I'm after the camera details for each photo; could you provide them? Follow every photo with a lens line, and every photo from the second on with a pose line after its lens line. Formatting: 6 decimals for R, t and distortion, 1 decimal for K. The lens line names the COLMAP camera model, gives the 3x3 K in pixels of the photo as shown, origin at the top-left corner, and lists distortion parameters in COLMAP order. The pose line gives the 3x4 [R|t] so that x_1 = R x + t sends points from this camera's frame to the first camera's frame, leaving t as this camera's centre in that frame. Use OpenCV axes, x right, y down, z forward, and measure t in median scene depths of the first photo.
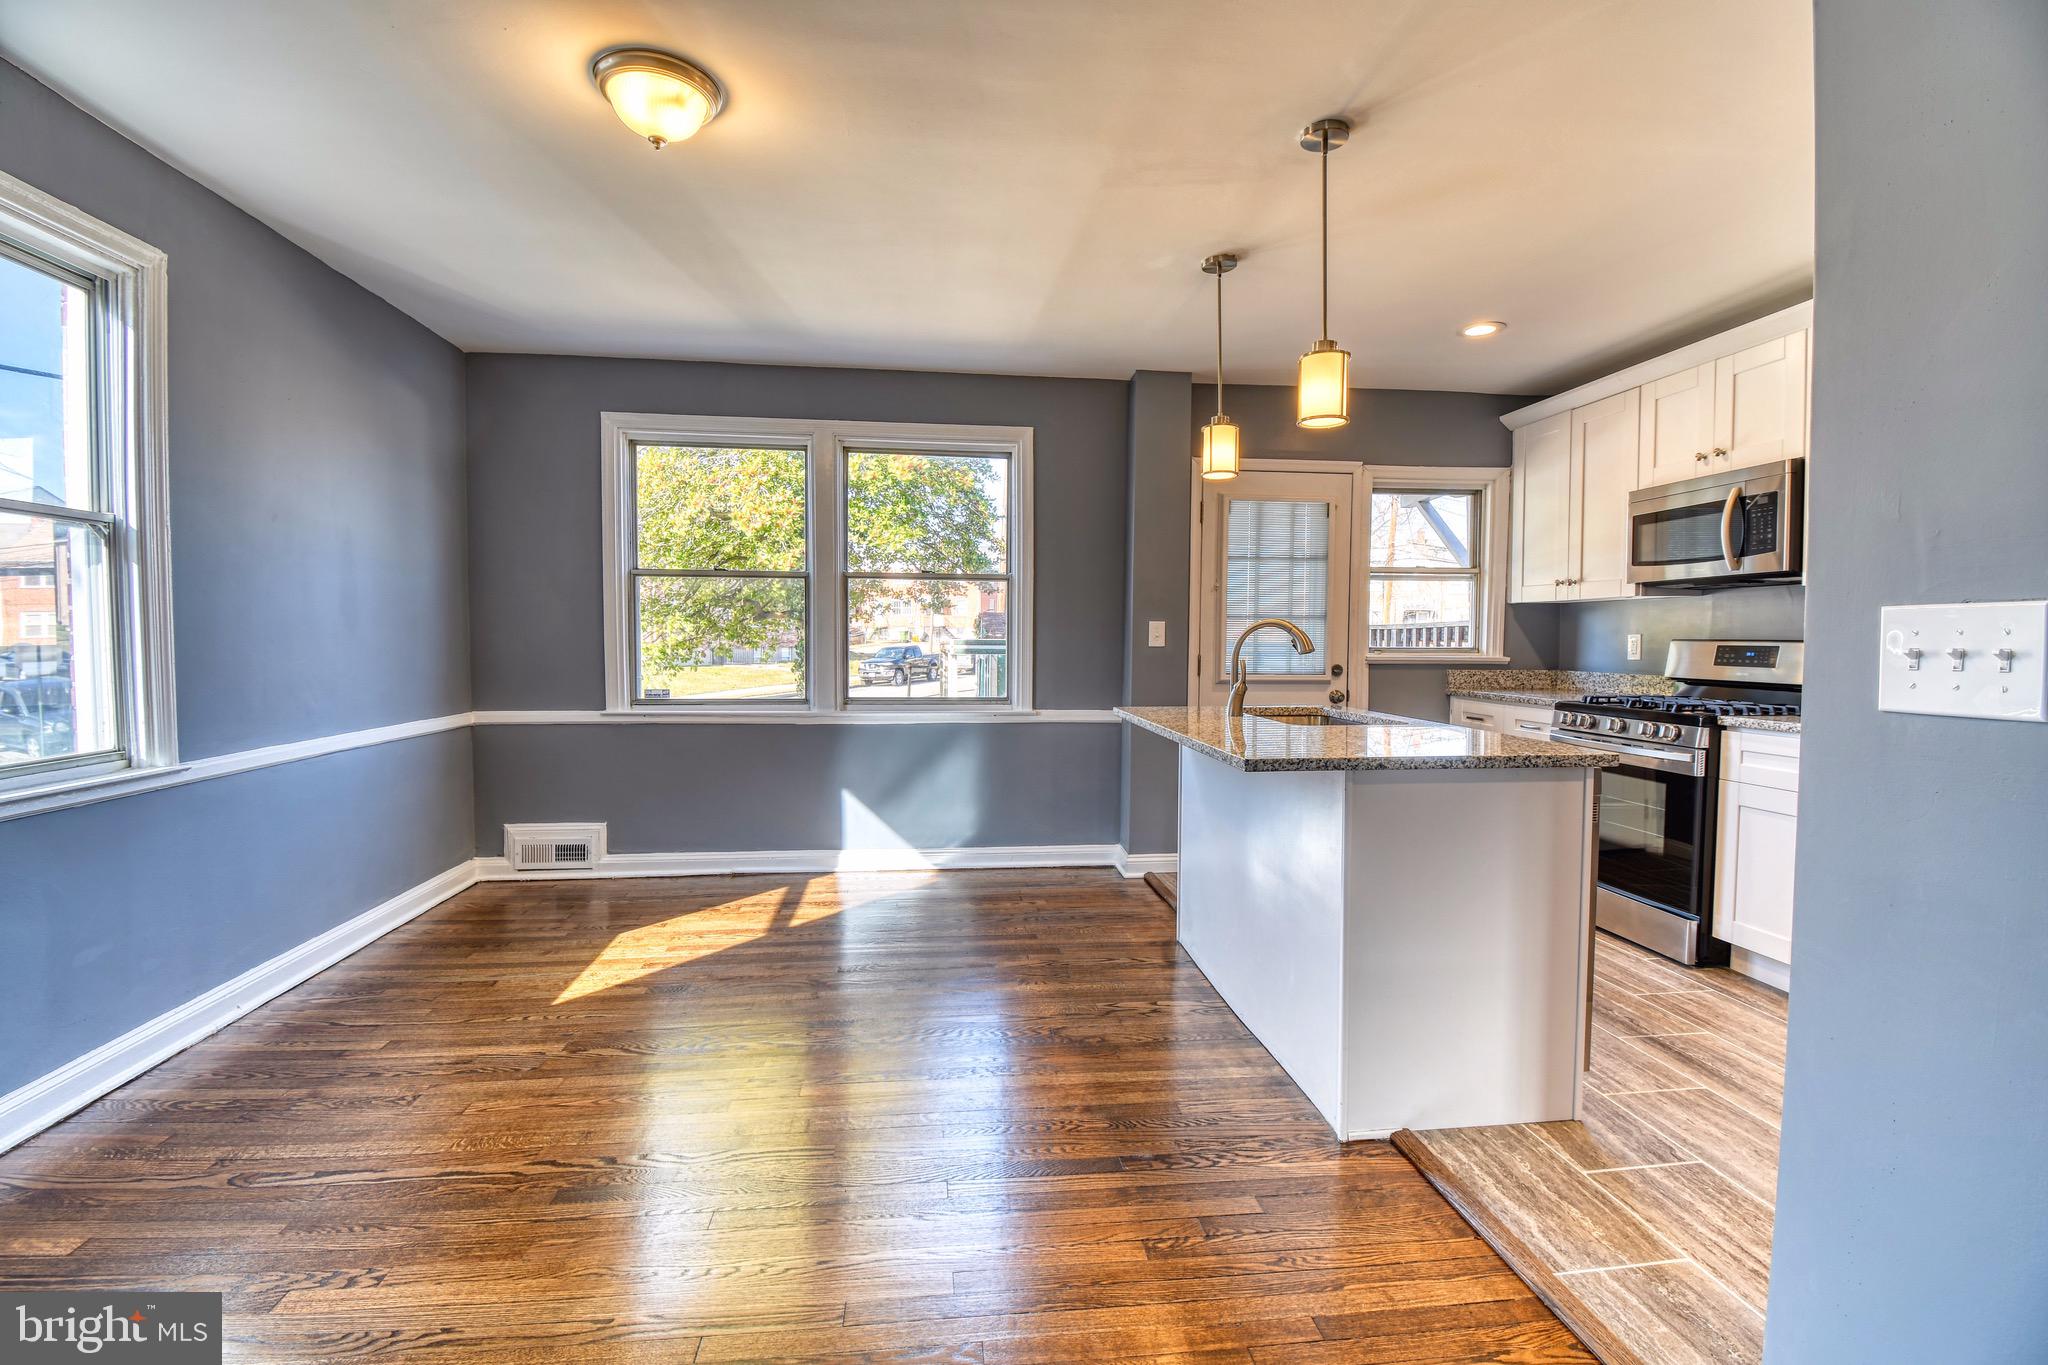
lens RADIAL K [[901.6, 0, 1026.8], [0, 901.6, 677.3], [0, 0, 1]] dist [0.020797, -0.026216]
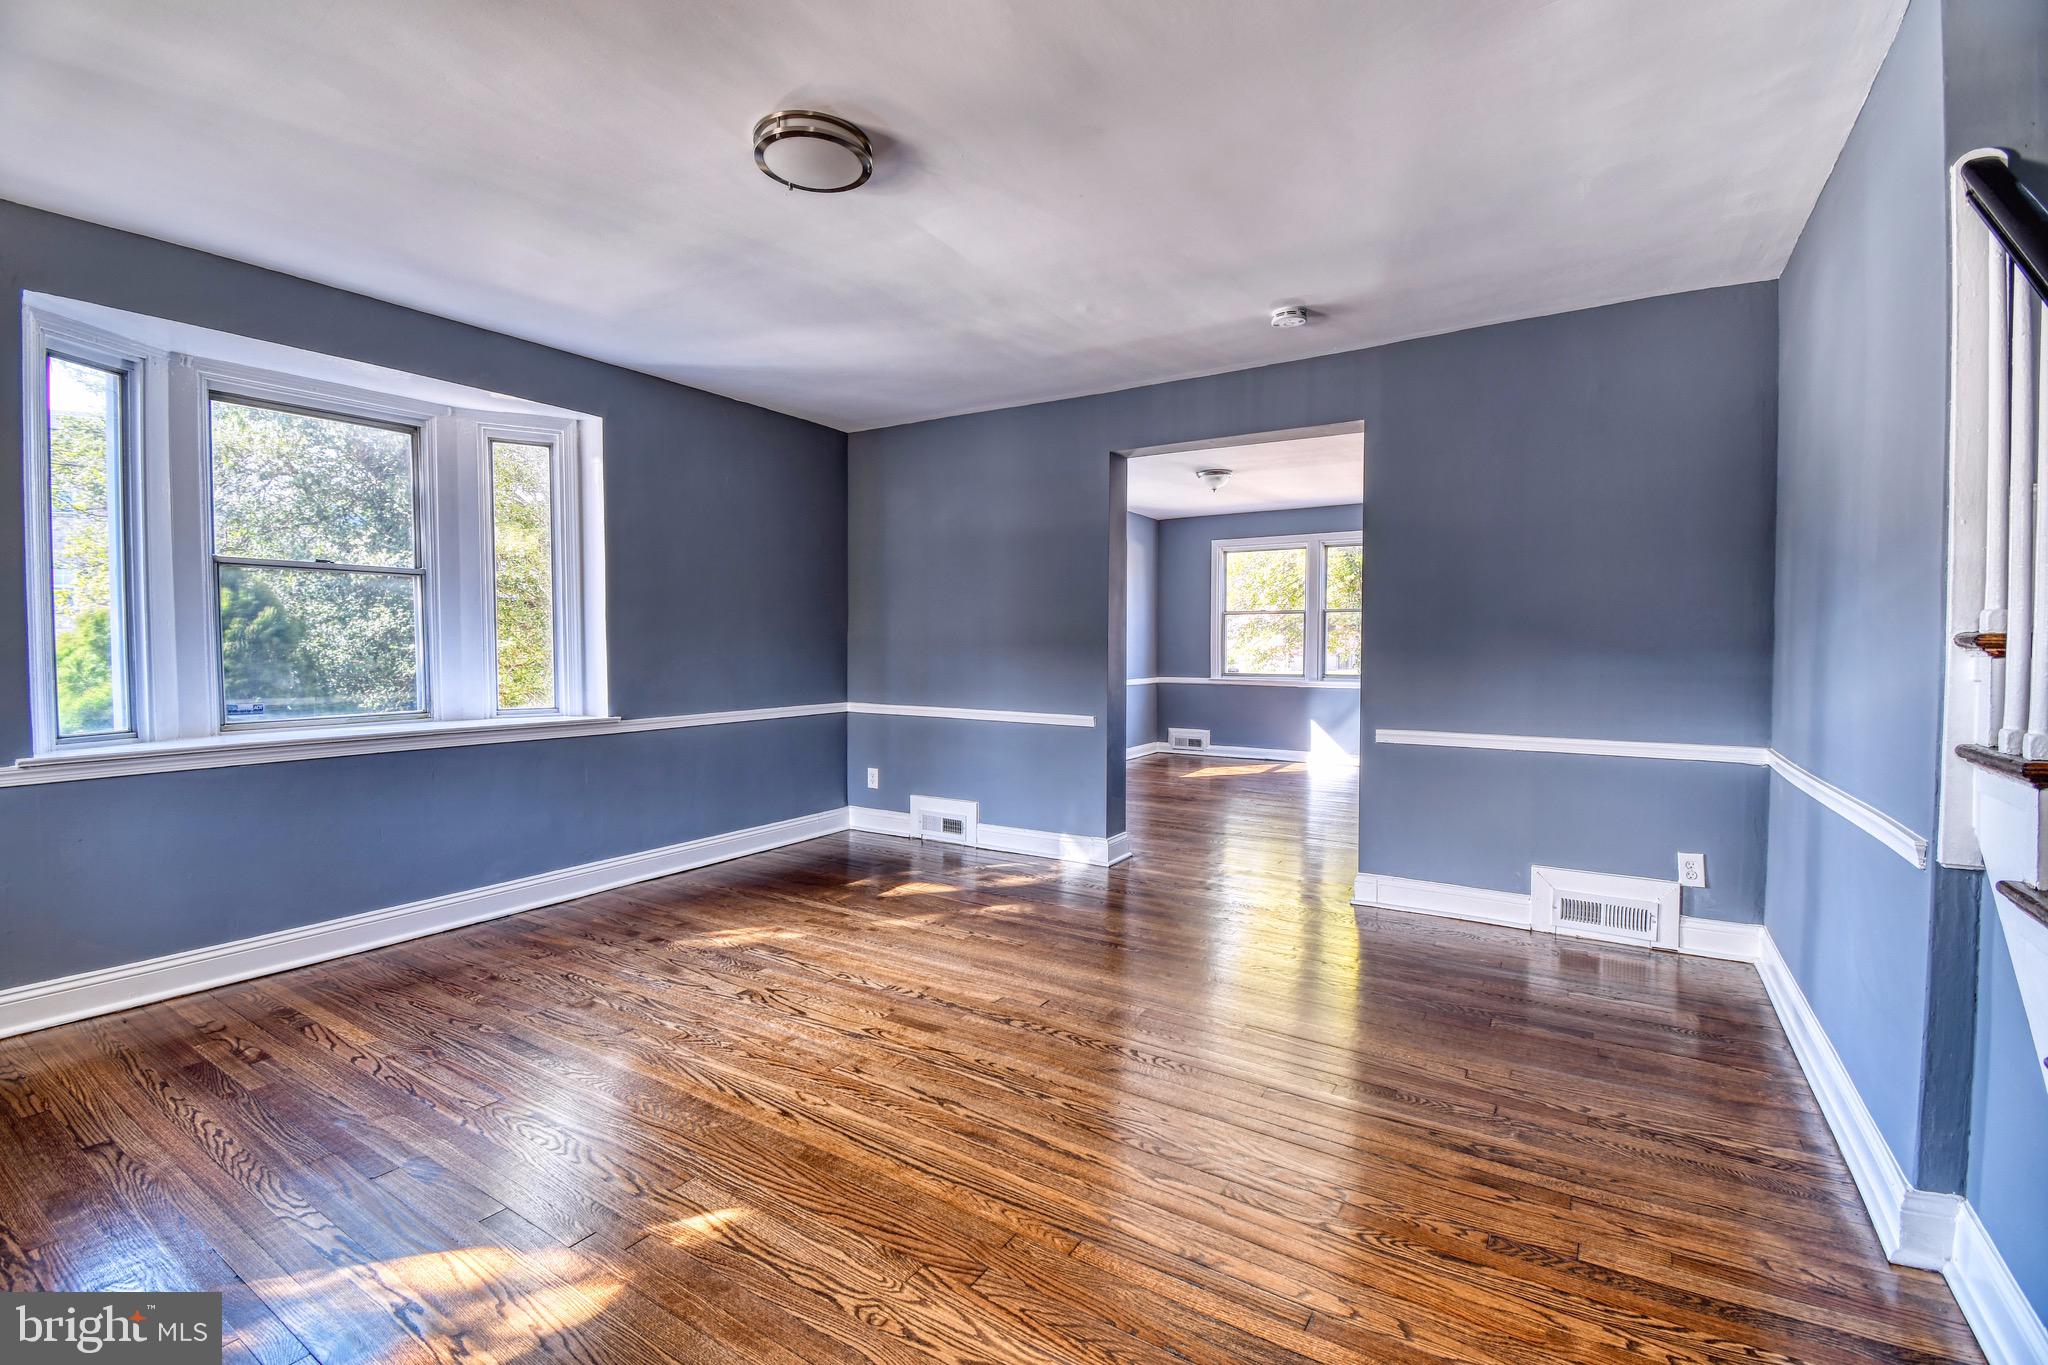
lens RADIAL K [[901.6, 0, 1026.8], [0, 901.6, 677.3], [0, 0, 1]] dist [0.020797, -0.026216]
pose [[0.775330, 0.016791, -0.631332, 0.615807], [-0.021193, 0.999775, 0.000563, 0.048214], [0.631200, 0.012943, 0.775512, -1.052147]]
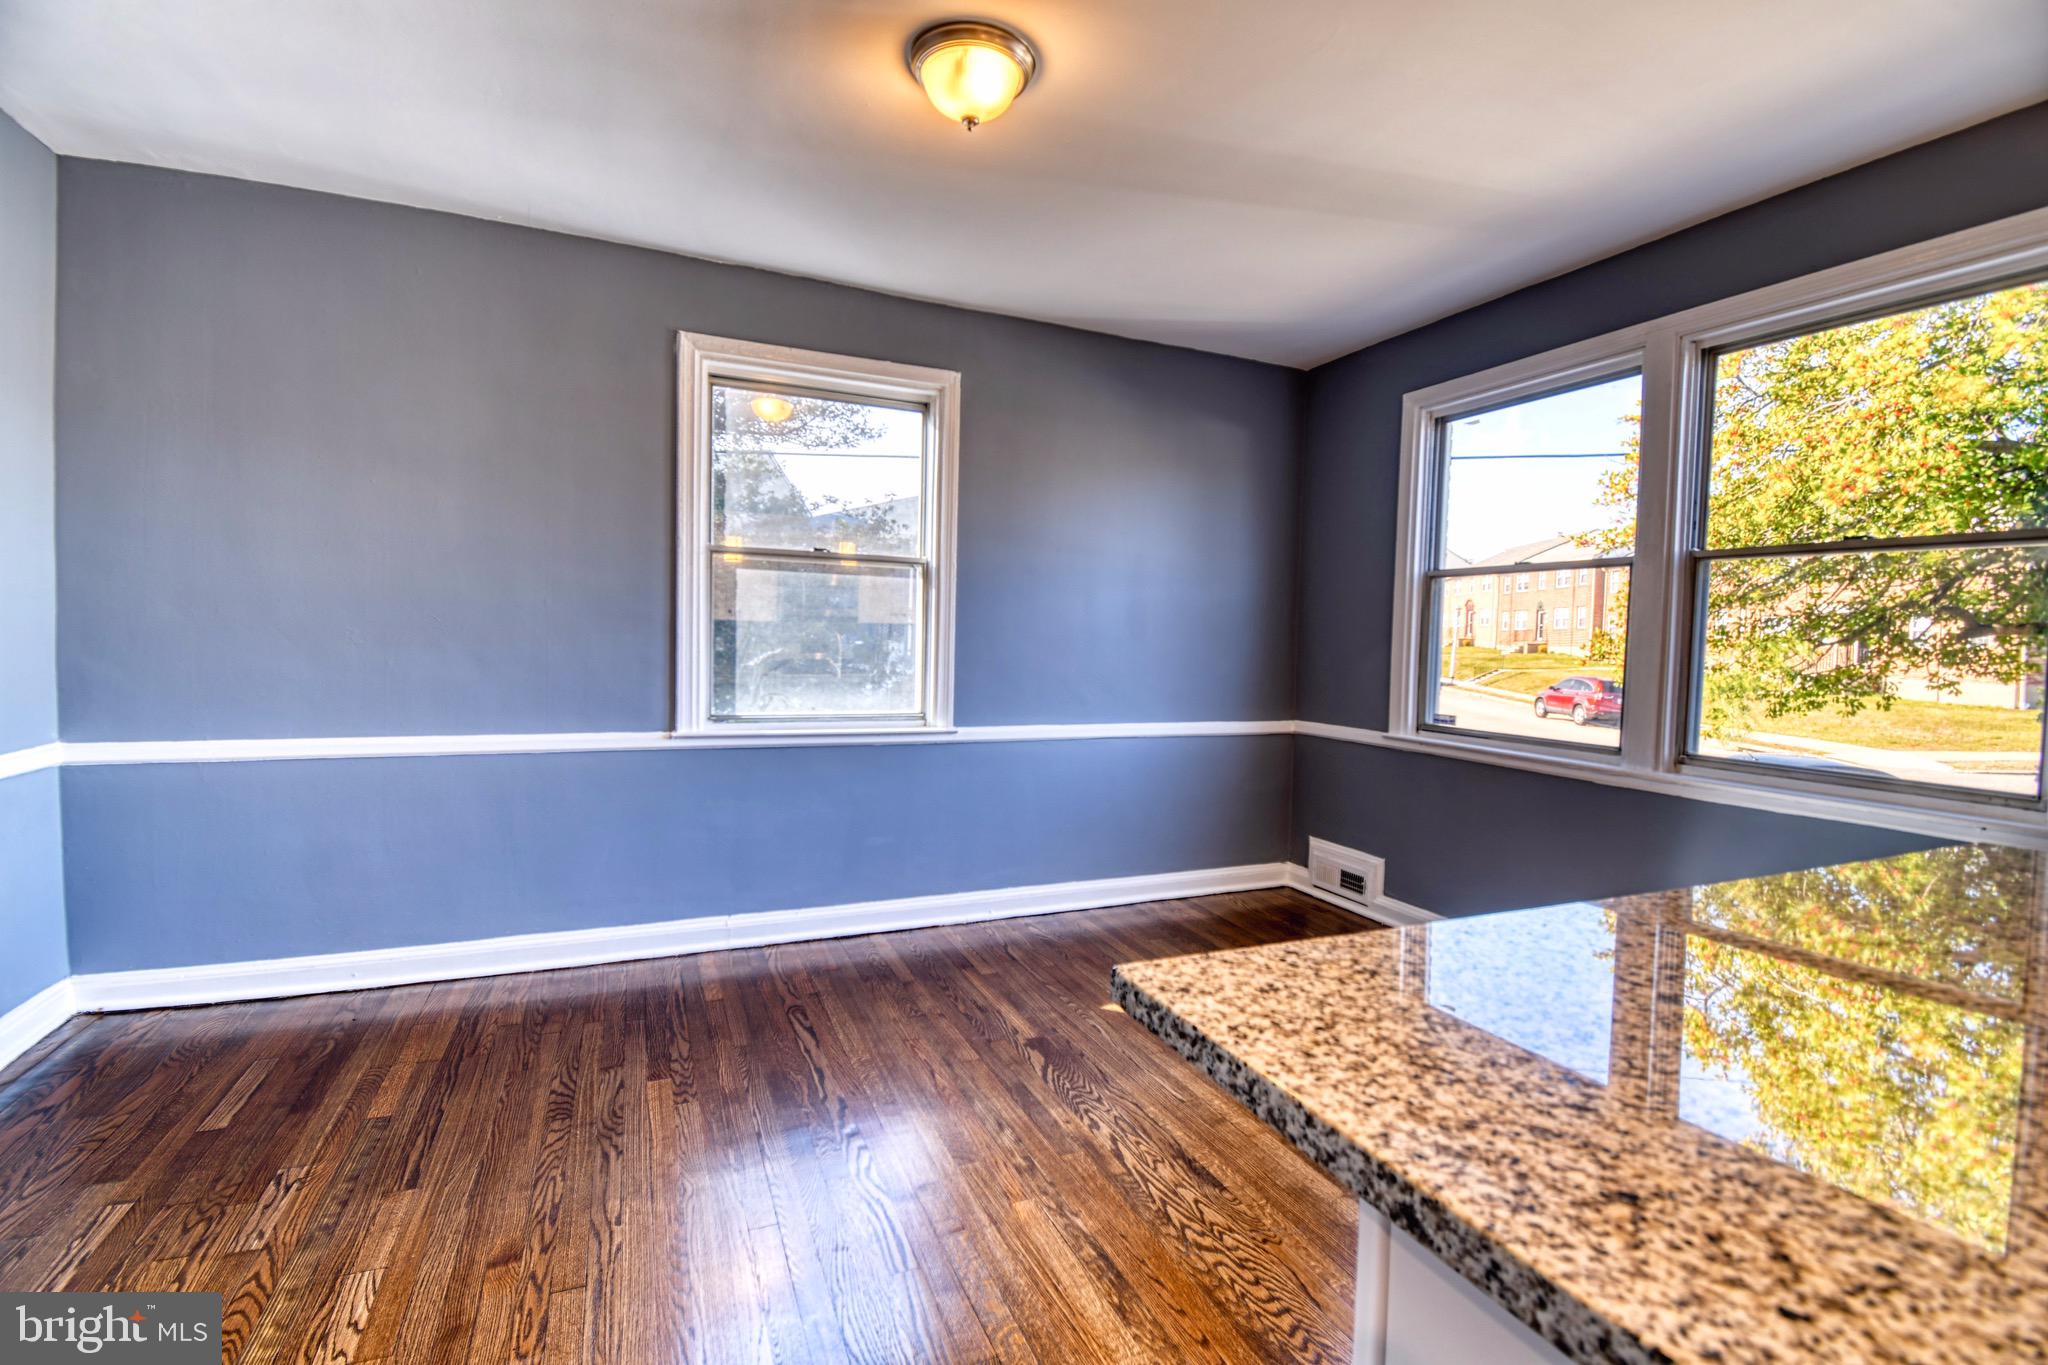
lens RADIAL K [[901.6, 0, 1026.8], [0, 901.6, 677.3], [0, 0, 1]] dist [0.020797, -0.026216]
pose [[0.292028, 0.043426, -0.955423, 0.303838], [-0.065771, 0.997516, 0.025236, -0.018507], [0.954146, 0.055469, 0.294159, 0.444806]]
